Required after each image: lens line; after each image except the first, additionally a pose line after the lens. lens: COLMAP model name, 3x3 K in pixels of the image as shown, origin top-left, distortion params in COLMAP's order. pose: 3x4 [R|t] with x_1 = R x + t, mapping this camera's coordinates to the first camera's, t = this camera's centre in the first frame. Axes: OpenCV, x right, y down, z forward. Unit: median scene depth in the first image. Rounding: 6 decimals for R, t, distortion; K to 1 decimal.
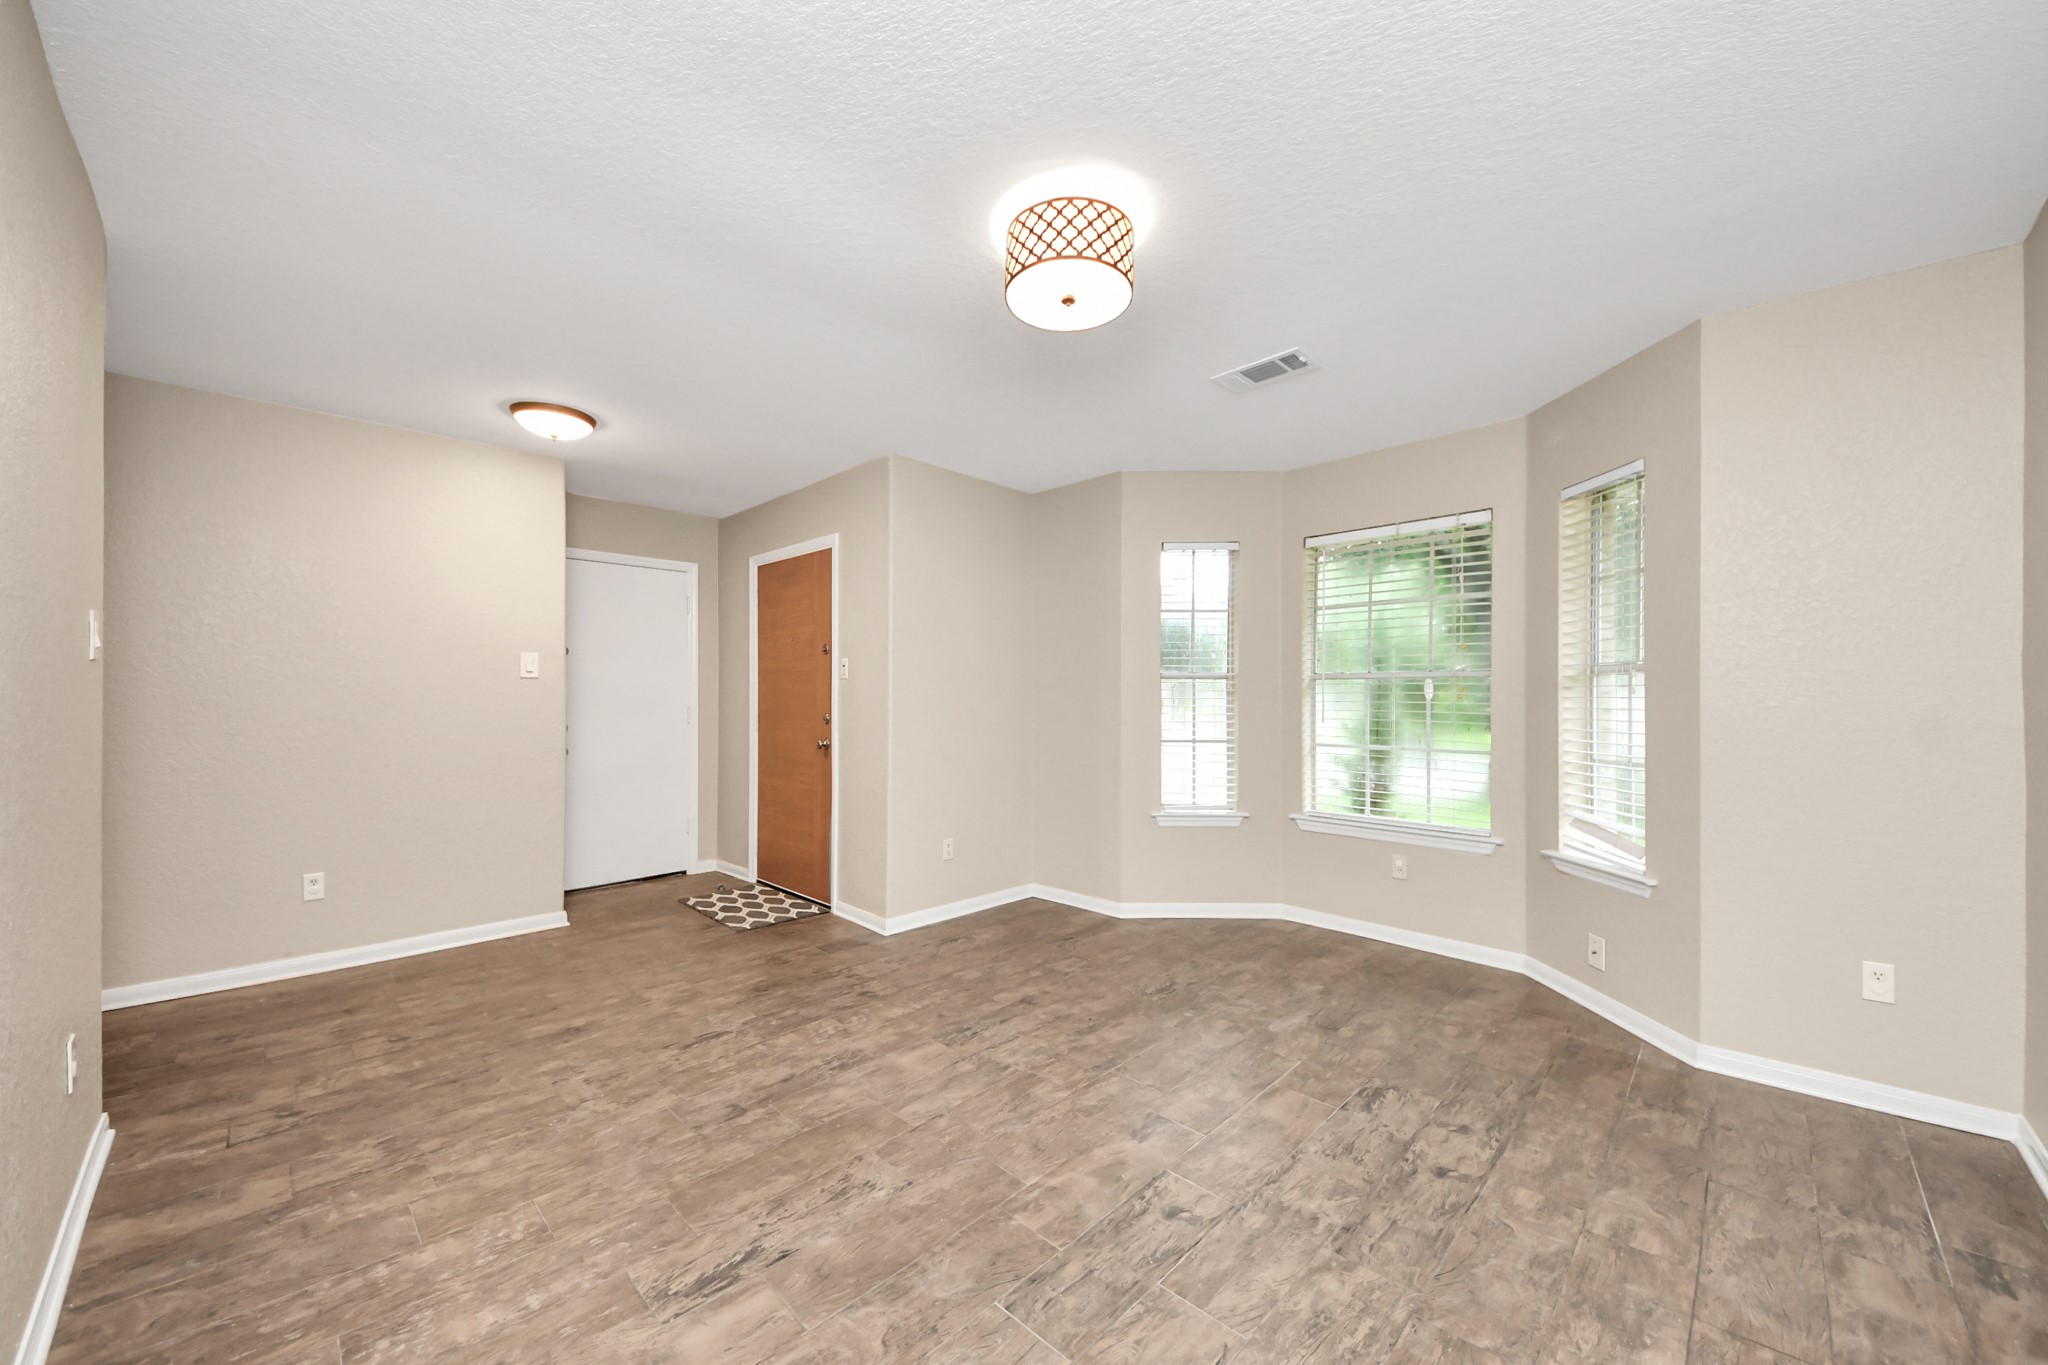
lens RADIAL K [[743.0, 0, 1022.8], [0, 743.0, 697.5], [0, 0, 1]] dist [0.055188, -0.030382]
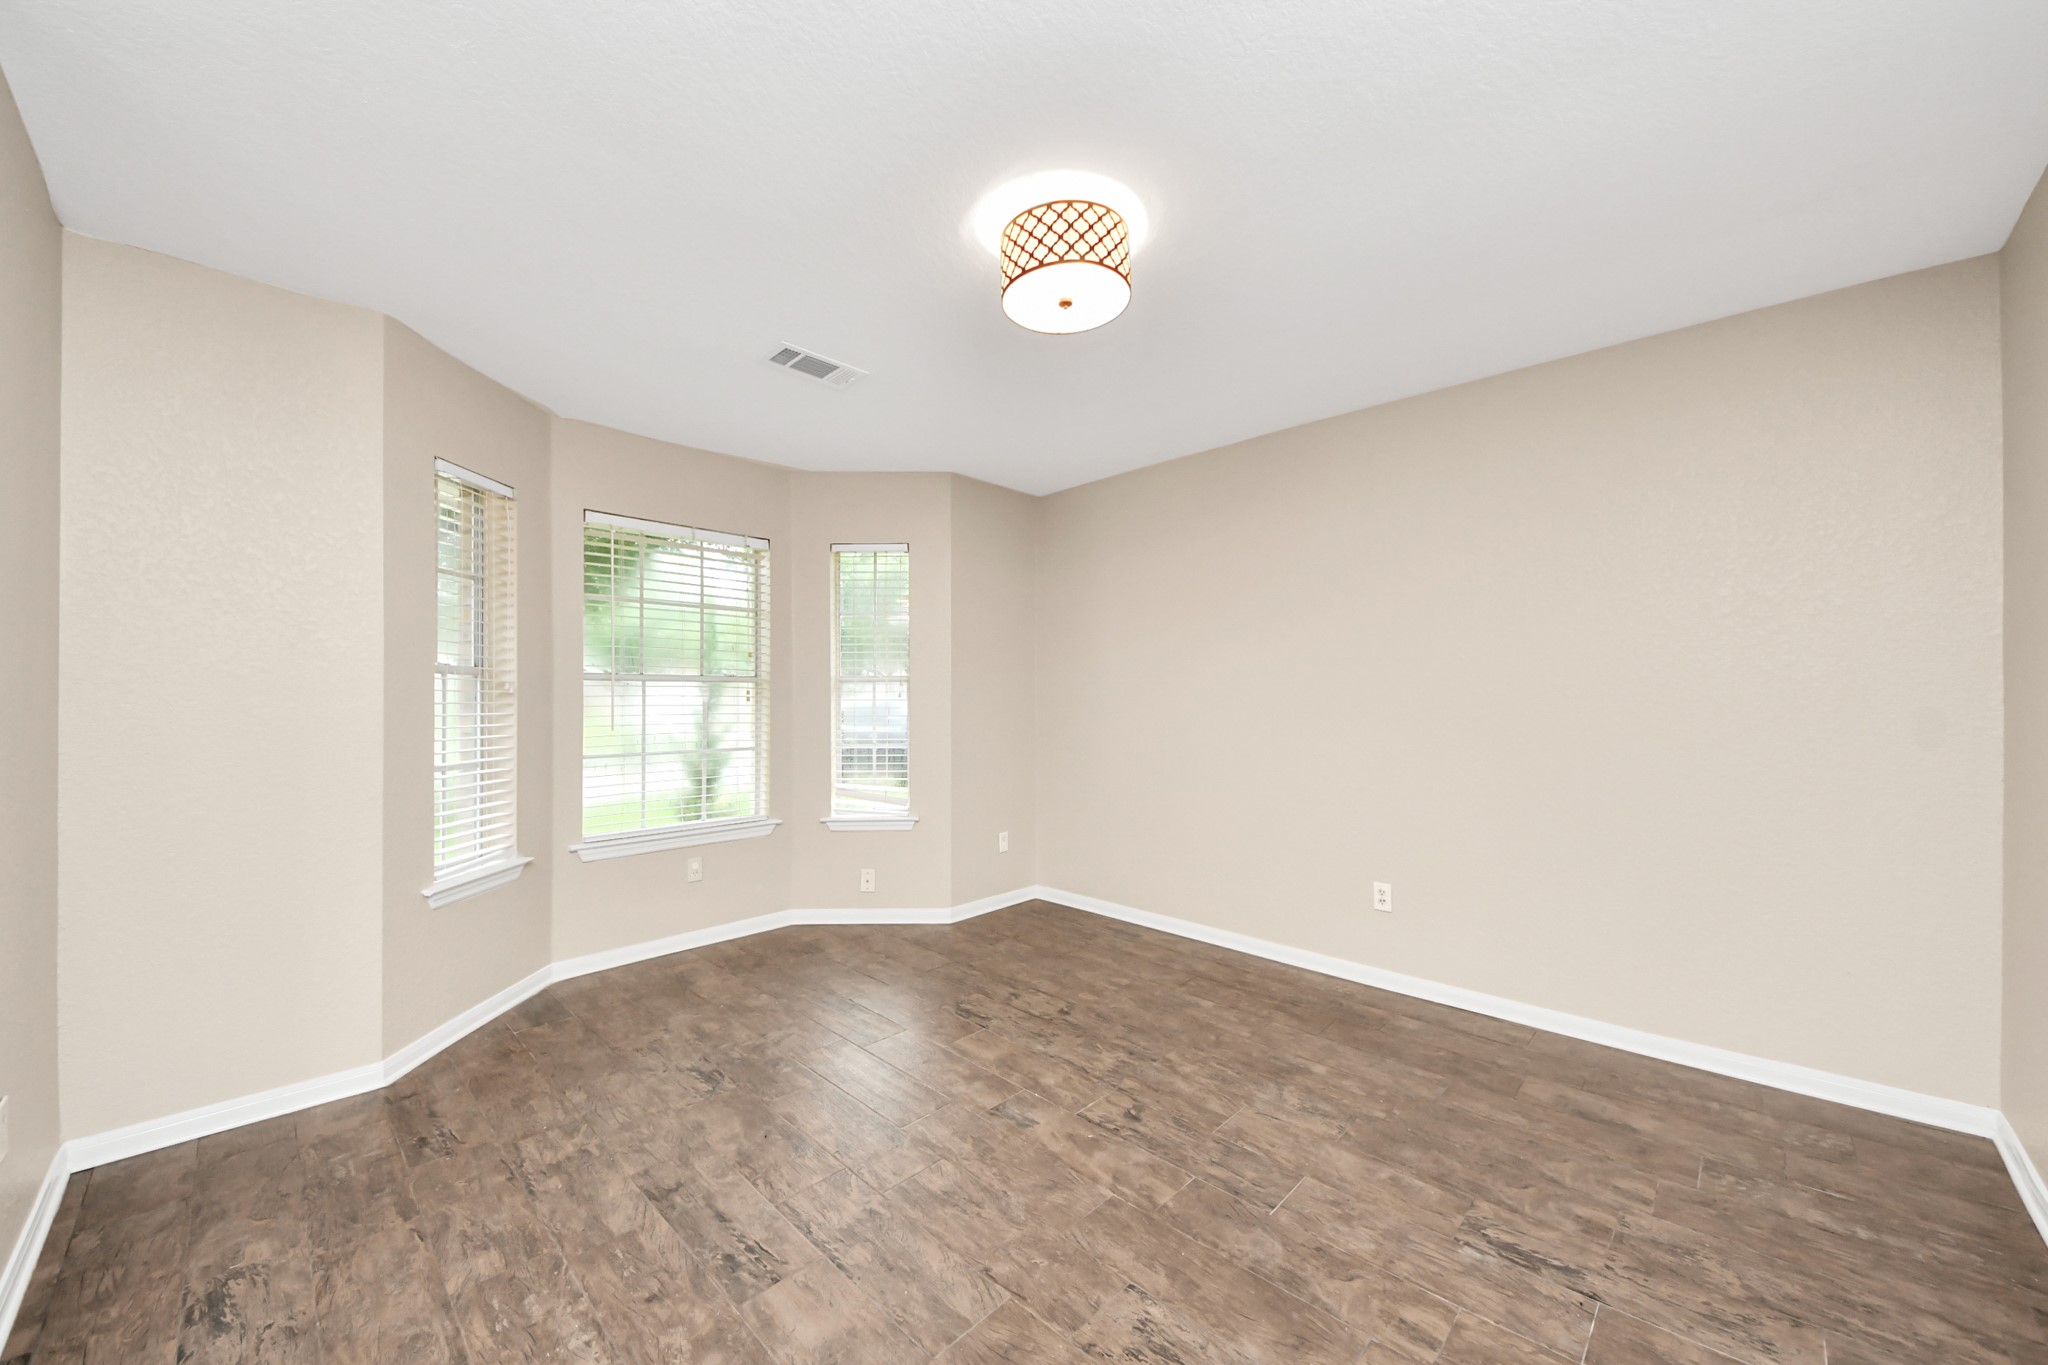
lens RADIAL K [[742.1, 0, 1014.3], [0, 742.1, 687.9], [0, 0, 1]] dist [0.032335, -0.021609]
pose [[0.004966, 0.016428, 0.999853, -0.764251], [0.001475, 0.999864, -0.016436, -0.001137], [-0.999987, 0.001556, 0.004941, 0.872992]]
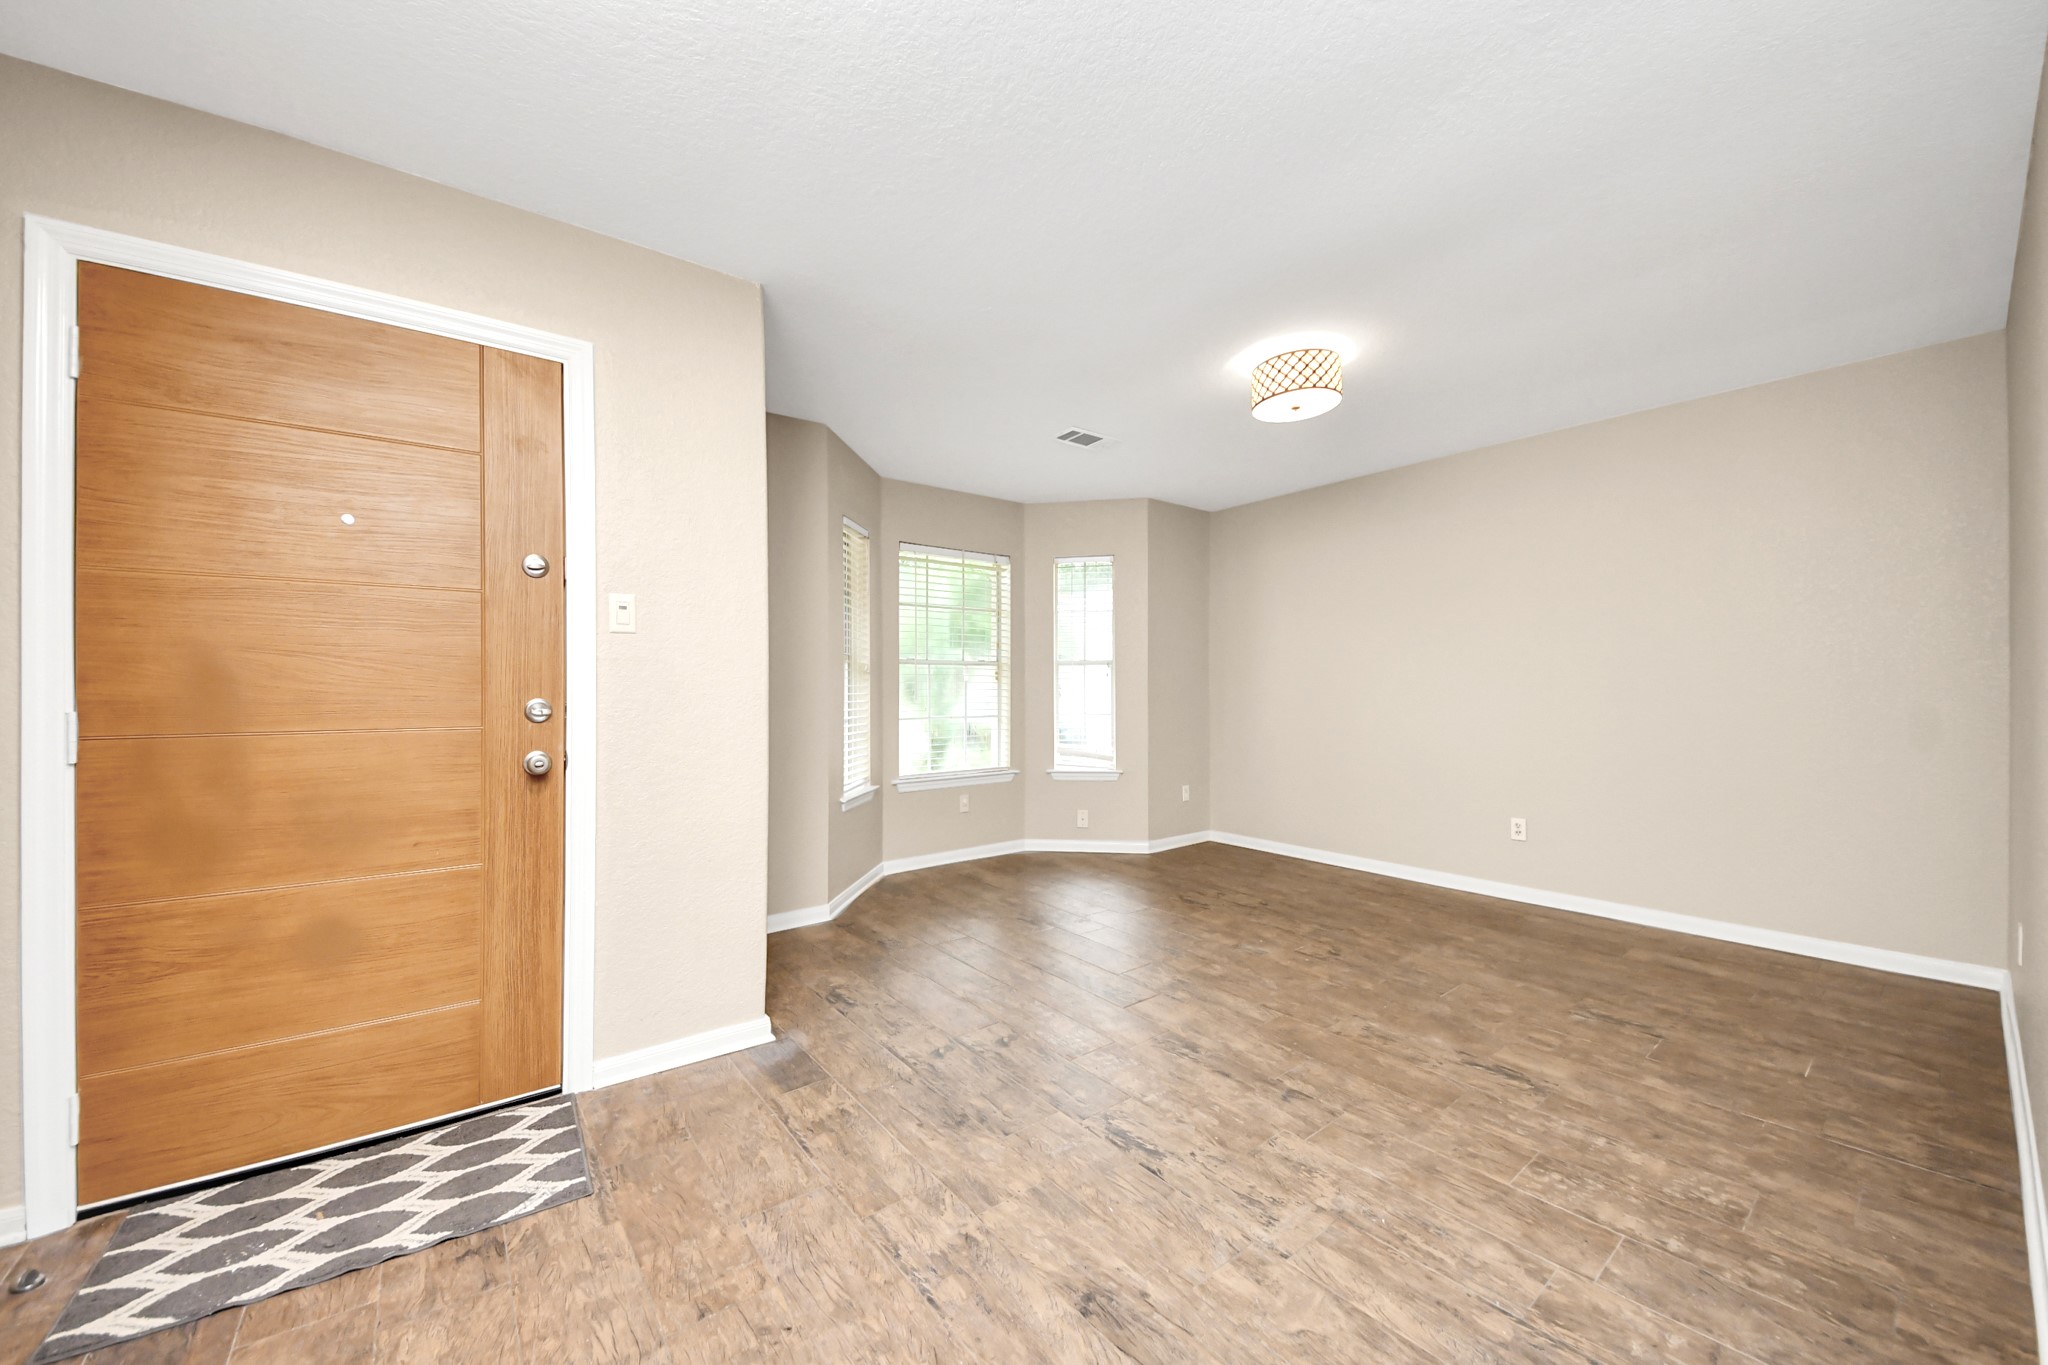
lens RADIAL K [[737.3, 0, 1015.3], [0, 737.3, 691.6], [0, 0, 1]] dist [0.030998, -0.021209]
pose [[0.137093, -0.001829, 0.990556, -1.240030], [0.002085, 0.999997, 0.001558, 0.031343], [-0.990556, 0.001851, 0.137096, 1.114766]]
